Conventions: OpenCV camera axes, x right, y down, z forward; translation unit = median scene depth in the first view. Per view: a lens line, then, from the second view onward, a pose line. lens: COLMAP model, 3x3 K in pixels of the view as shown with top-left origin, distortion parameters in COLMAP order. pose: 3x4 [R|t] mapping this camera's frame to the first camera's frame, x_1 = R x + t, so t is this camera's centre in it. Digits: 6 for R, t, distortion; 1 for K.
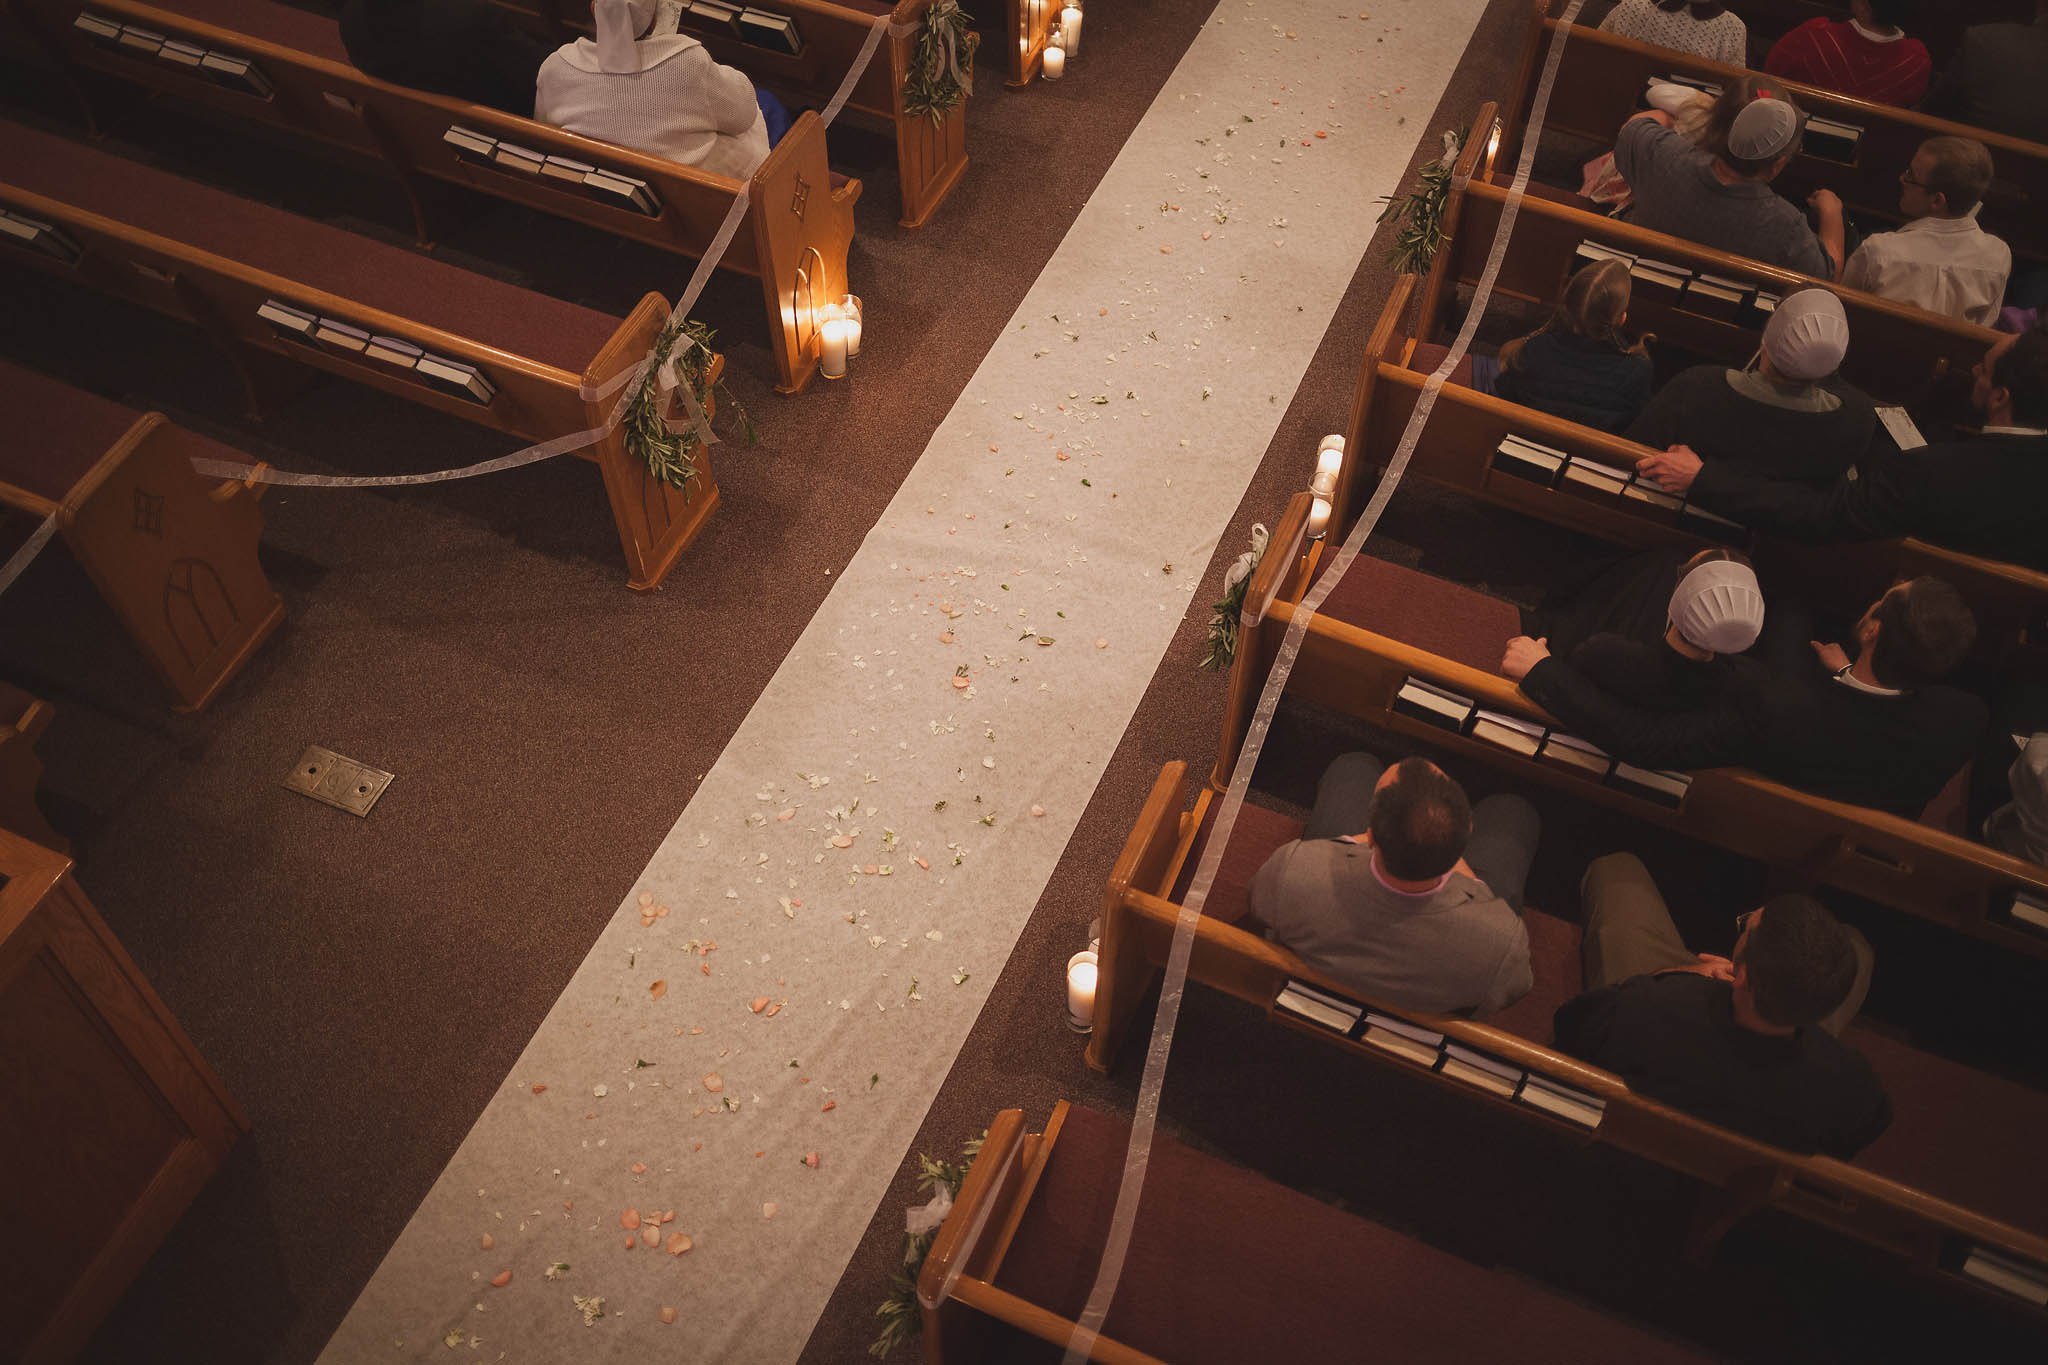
lens RADIAL K [[1984.6, 0, 1024.0], [0, 1984.6, 682.5], [0, 0, 1]] dist [-0.079893, 0.007753]
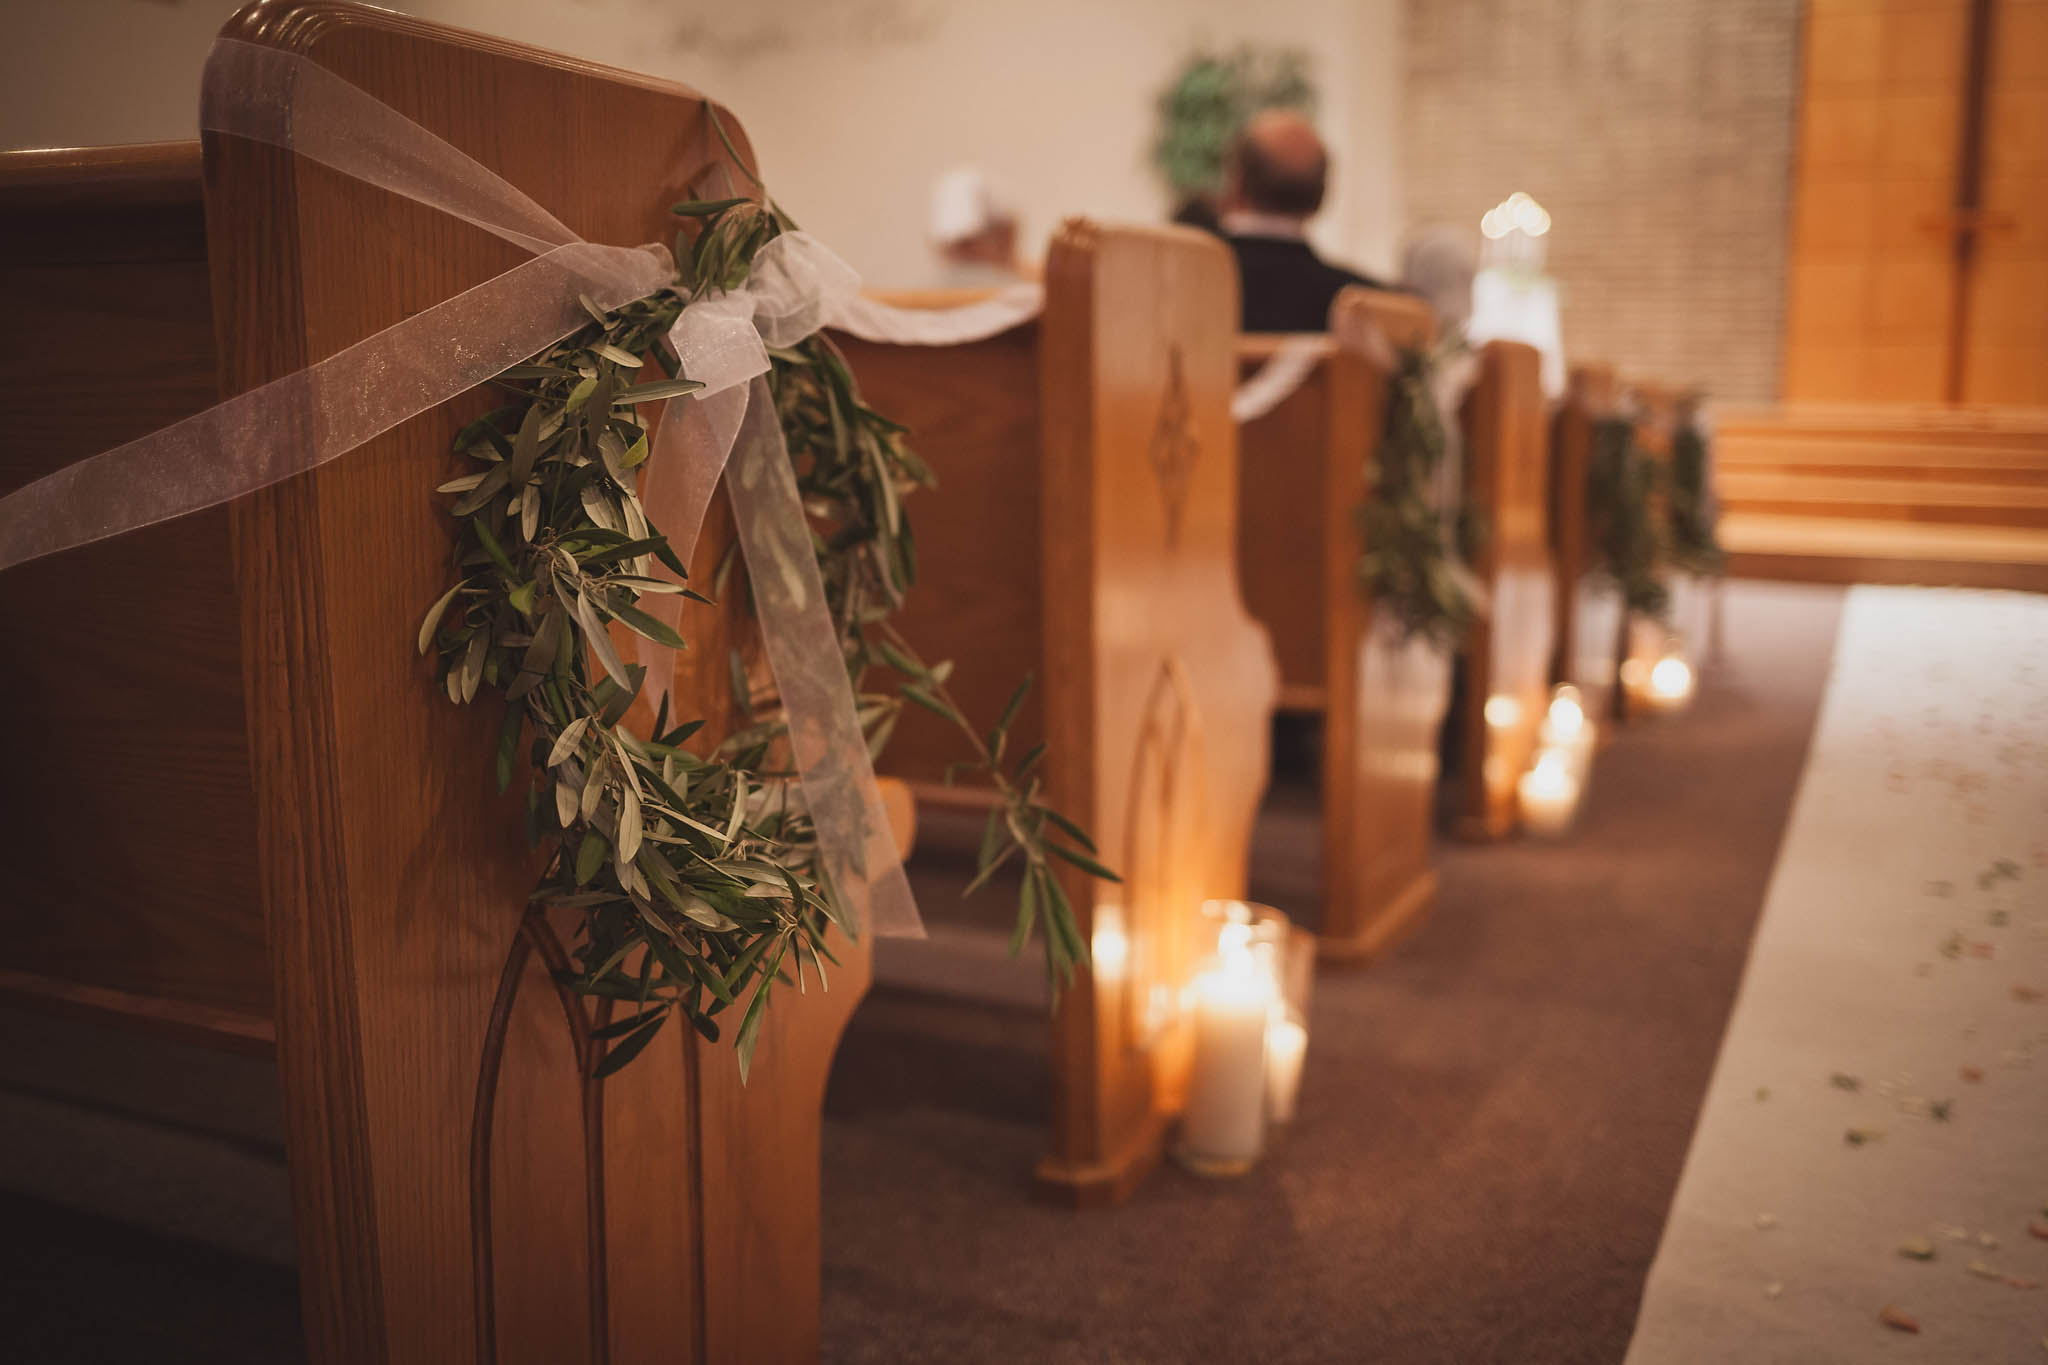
lens RADIAL K [[1984.6, 0, 1024.0], [0, 1984.6, 682.5], [0, 0, 1]] dist [-0.079893, 0.007753]
pose [[0.999918, 0.001379, -0.012734, -0.132871], [-0.009873, 0.716361, -0.697660, 0.002476], [0.008160, 0.697728, 0.716316, 0.793895]]
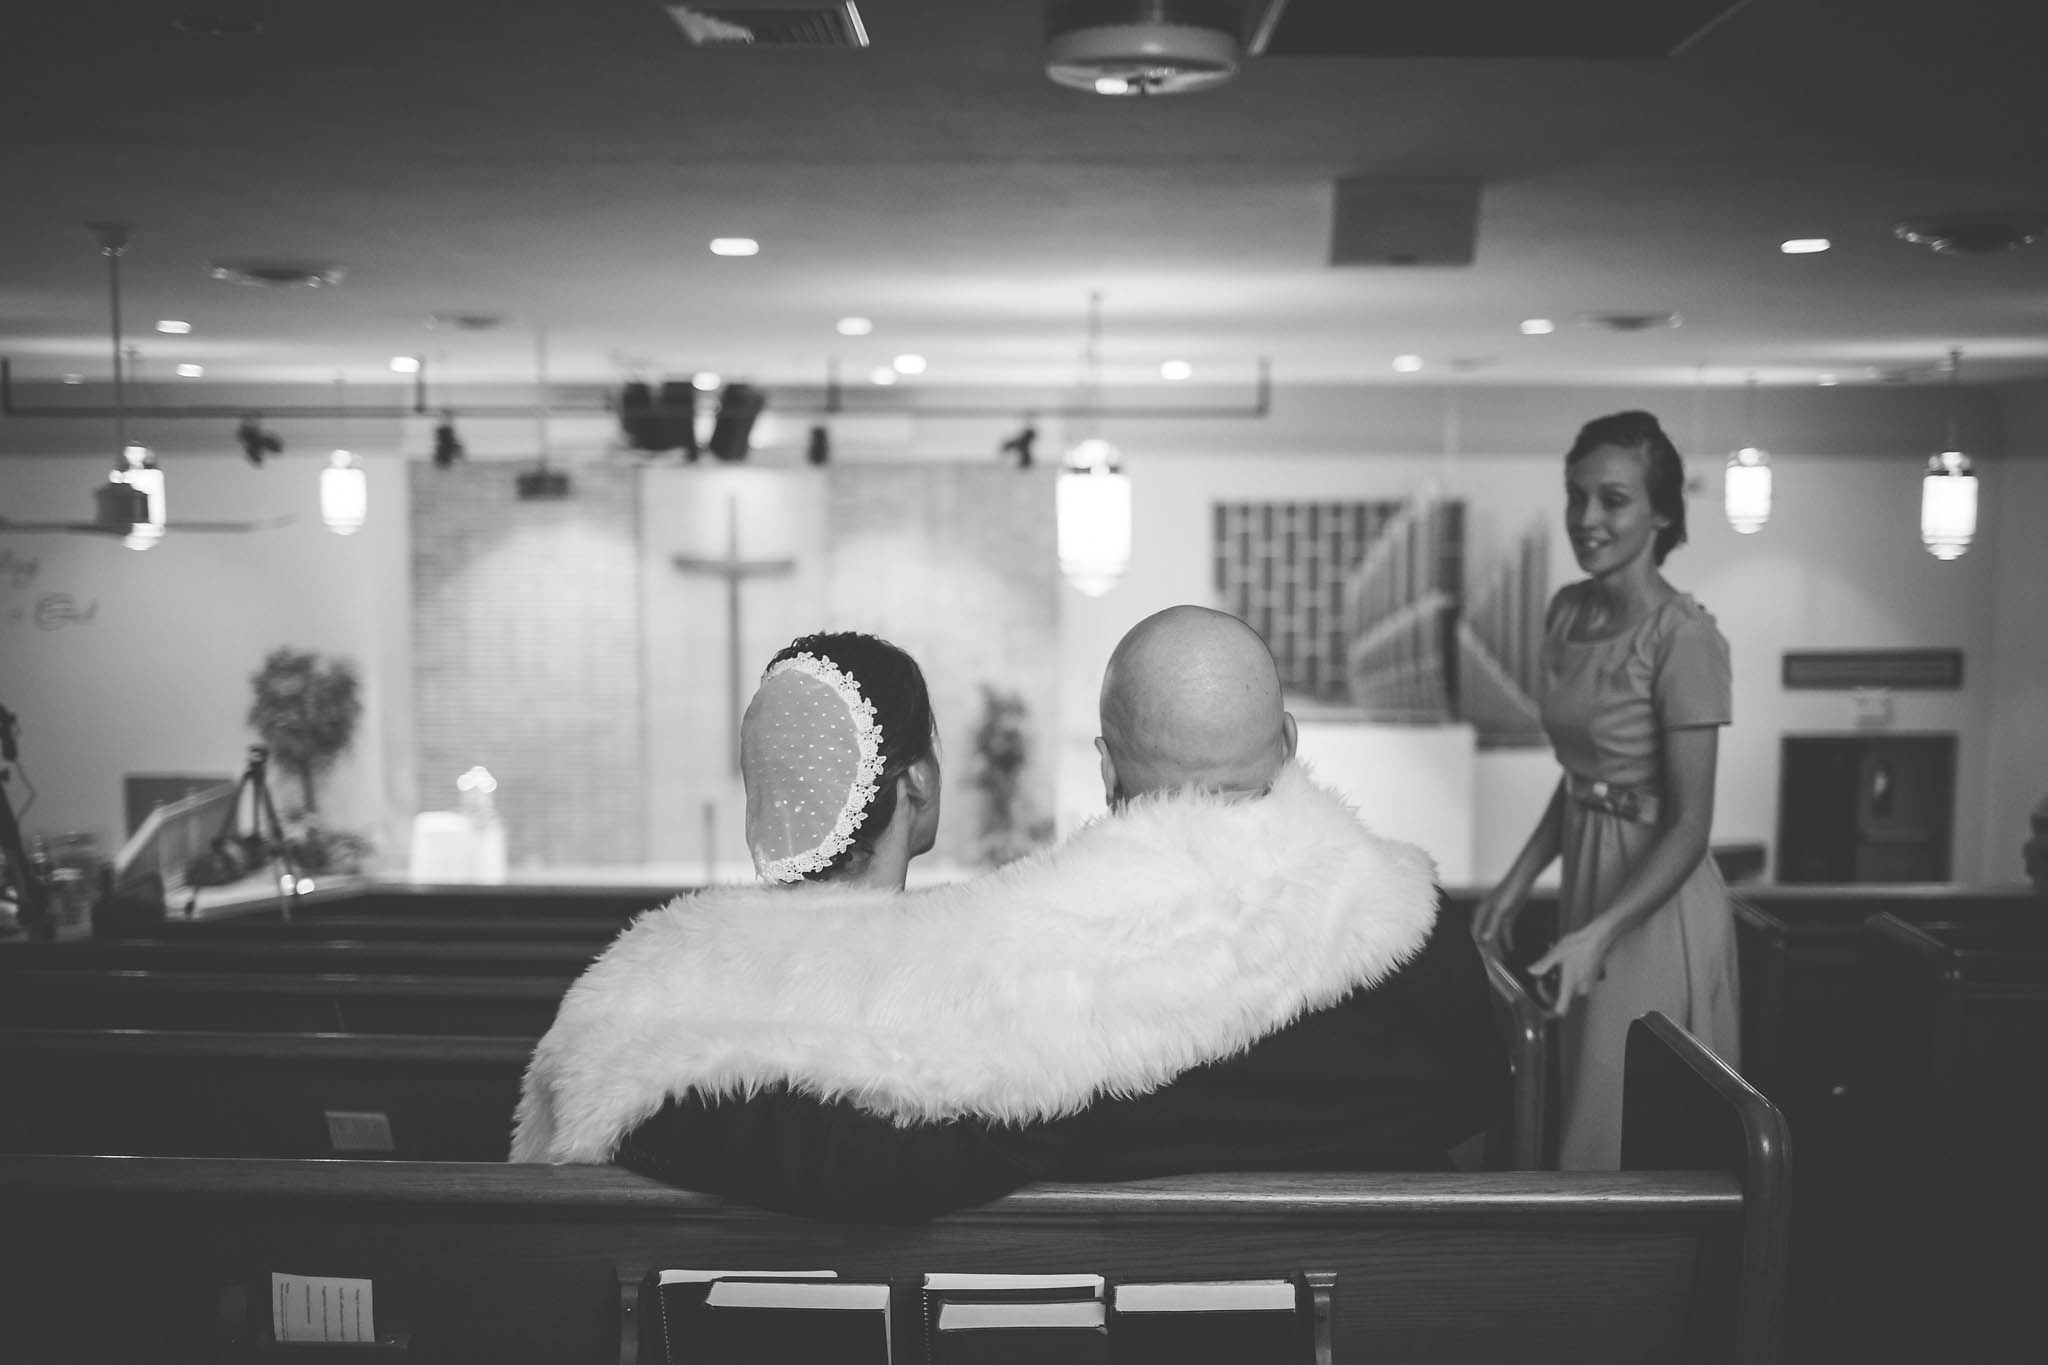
lens RADIAL K [[1984.6, 0, 1024.0], [0, 1984.6, 682.5], [0, 0, 1]] dist [-0.079893, 0.007753]
pose [[0.915425, -0.041192, 0.400375, -0.159761], [0.323114, 0.668342, -0.670012, 0.777382], [-0.239988, 0.742712, 0.625127, -0.618062]]
